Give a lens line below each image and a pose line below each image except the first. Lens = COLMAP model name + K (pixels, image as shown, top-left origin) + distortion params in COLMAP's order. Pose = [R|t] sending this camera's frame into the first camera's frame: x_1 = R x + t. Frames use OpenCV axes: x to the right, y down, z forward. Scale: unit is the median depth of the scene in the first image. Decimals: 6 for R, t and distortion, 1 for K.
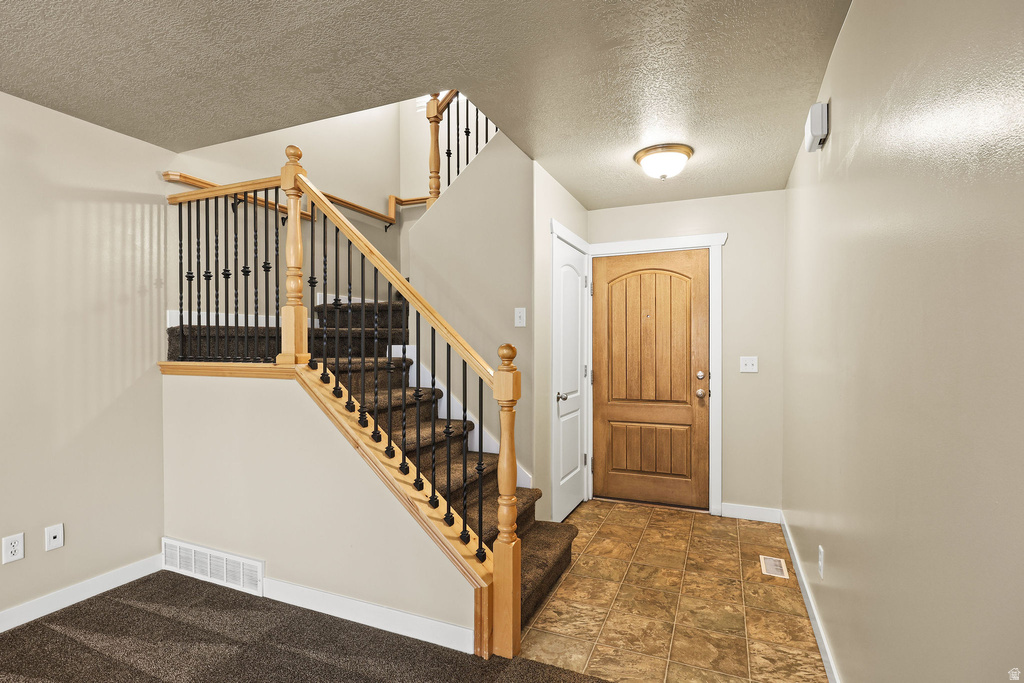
lens RADIAL K [[505.2, 0, 515.7], [0, 505.2, 353.8], [0, 0, 1]] dist [-0.000515, -0.000087]
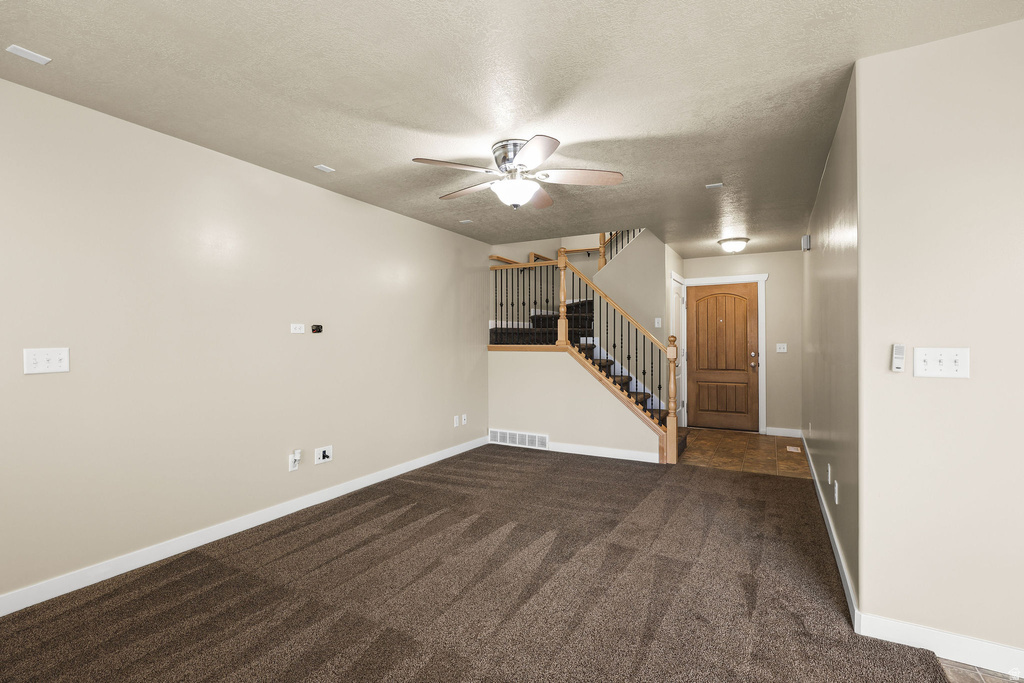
lens RADIAL K [[486.0, 0, 512.0], [0, 486.0, 341.5], [0, 0, 1]] dist [-0.000015, -0.000056]
pose [[0.995164, -0.001451, -0.098221, -0.311950], [-0.000299, 0.999842, -0.017801, 0.029191], [0.098231, 0.017744, 0.995005, -0.789472]]
